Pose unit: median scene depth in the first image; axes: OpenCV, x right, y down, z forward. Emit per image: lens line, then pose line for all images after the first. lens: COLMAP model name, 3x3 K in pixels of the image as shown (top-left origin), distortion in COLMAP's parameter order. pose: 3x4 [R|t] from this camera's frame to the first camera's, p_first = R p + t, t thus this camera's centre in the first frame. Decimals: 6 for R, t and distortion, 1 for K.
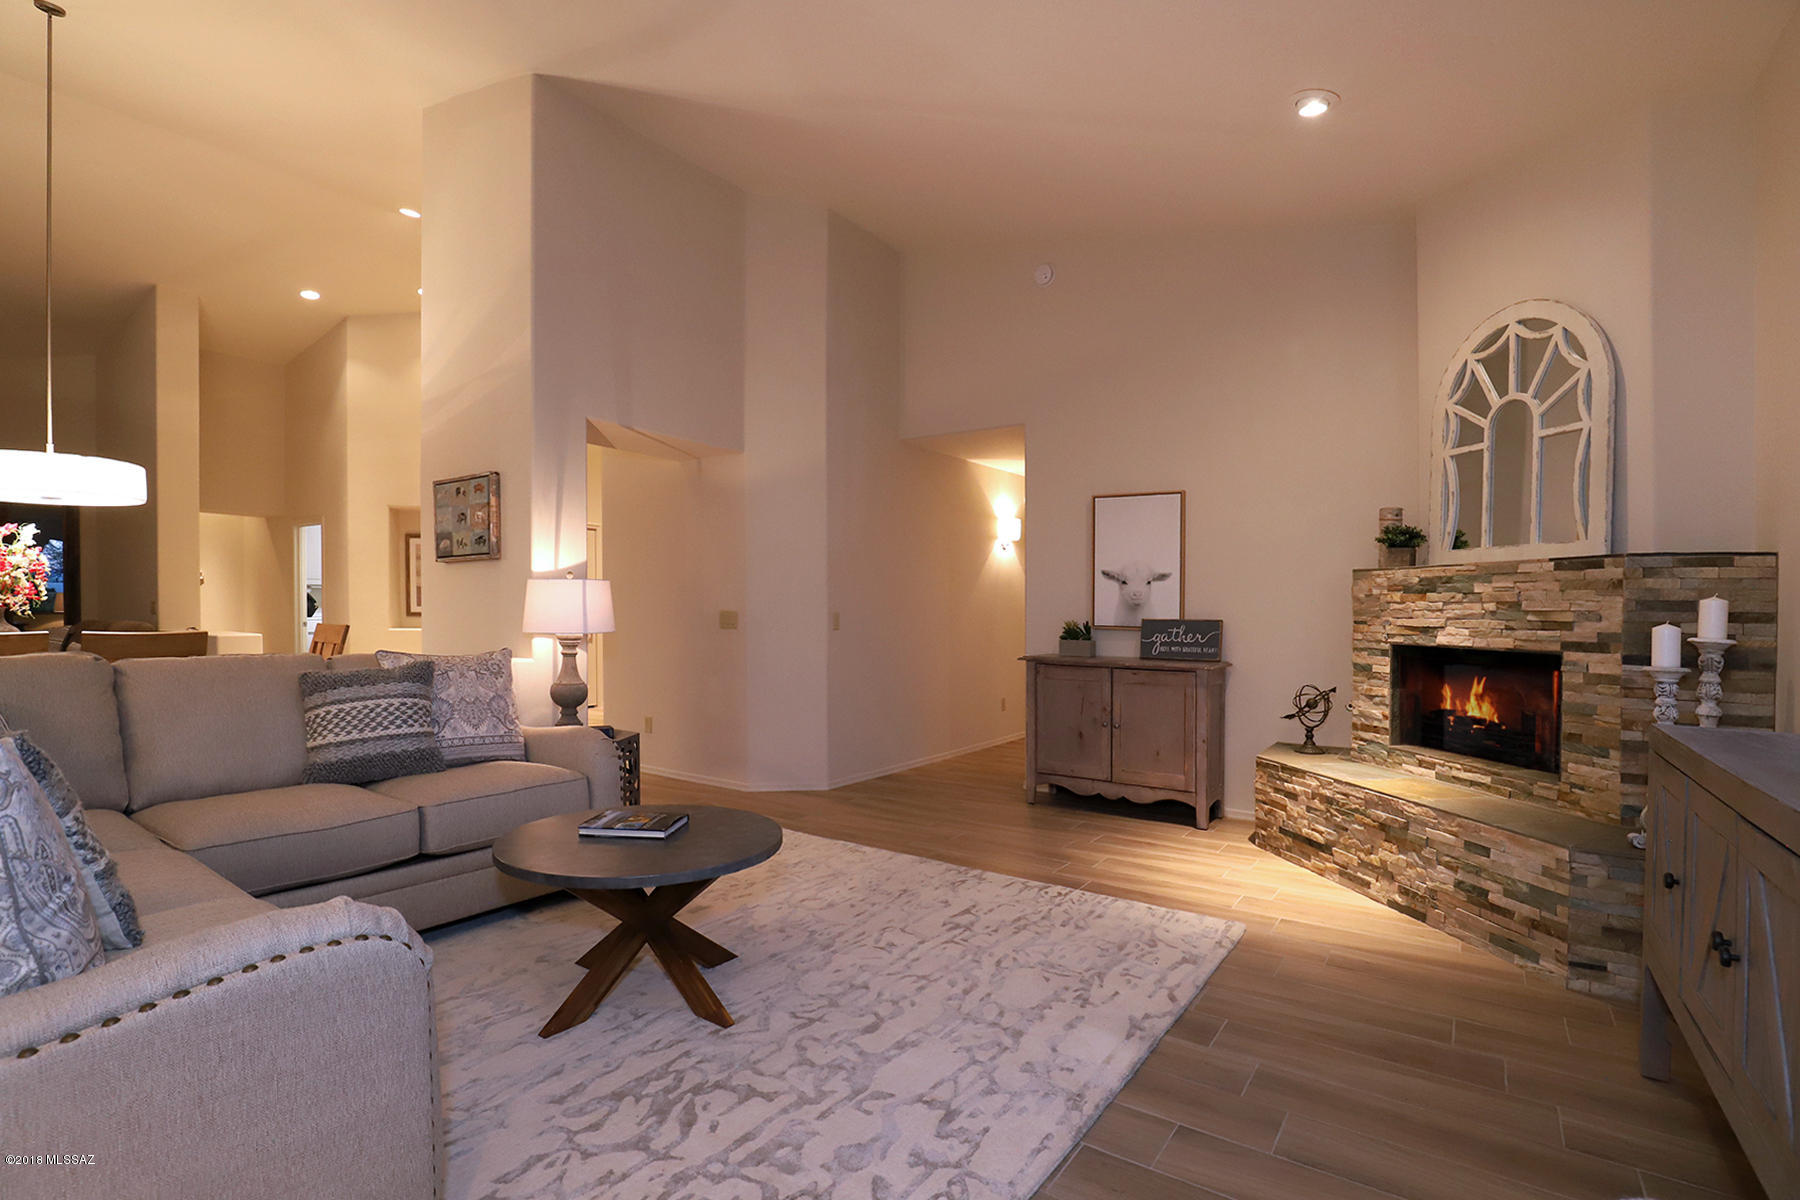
lens RADIAL K [[876.9, 0, 954.7], [0, 876.9, 606.2], [0, 0, 1]] dist [-0.029067, 0.000468]
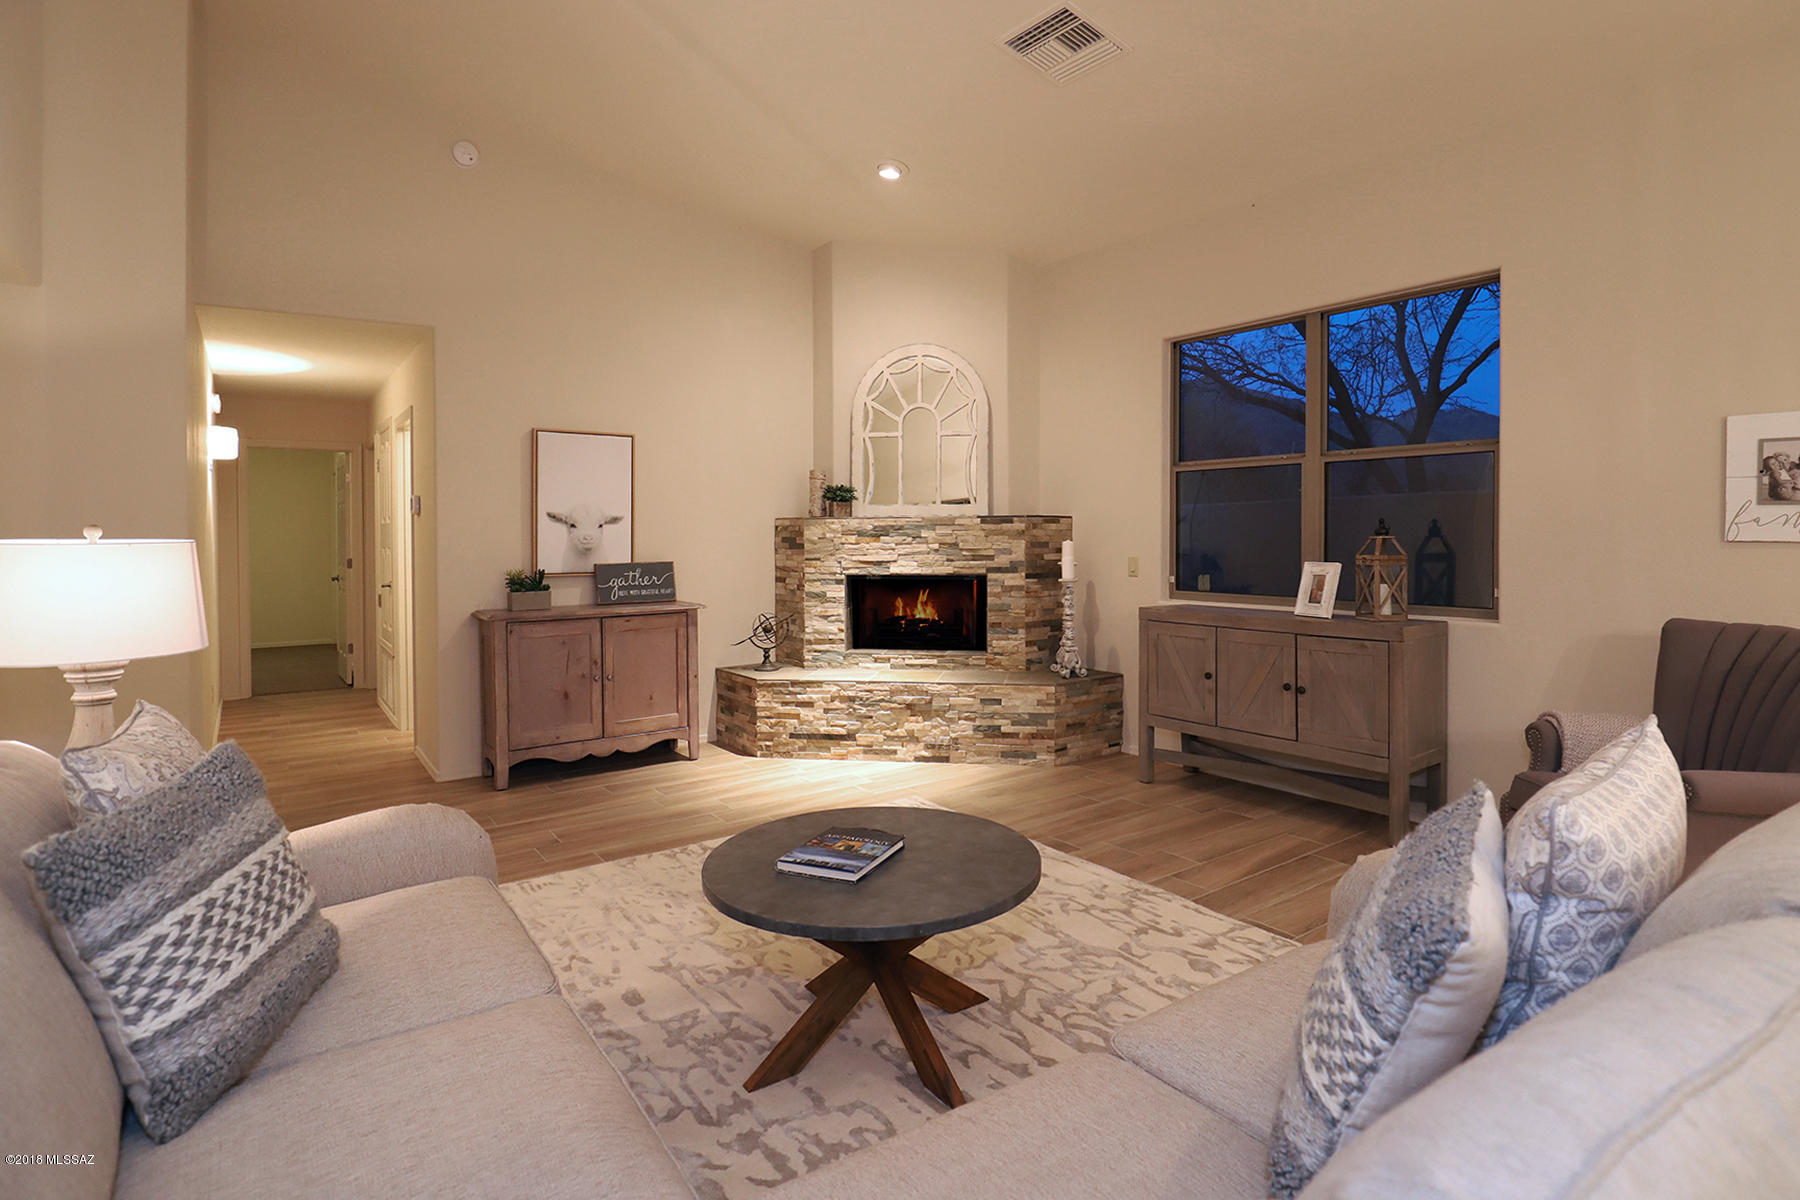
lens RADIAL K [[911.8, 0, 890.8], [0, 911.8, 533.2], [0, 0, 1]] dist [-0.002872, -0.000436]
pose [[0.354736, -0.016400, 0.934823, -0.838238], [0.007997, 0.999863, 0.014507, -0.043189], [-0.934932, 0.002330, 0.354818, 0.483172]]
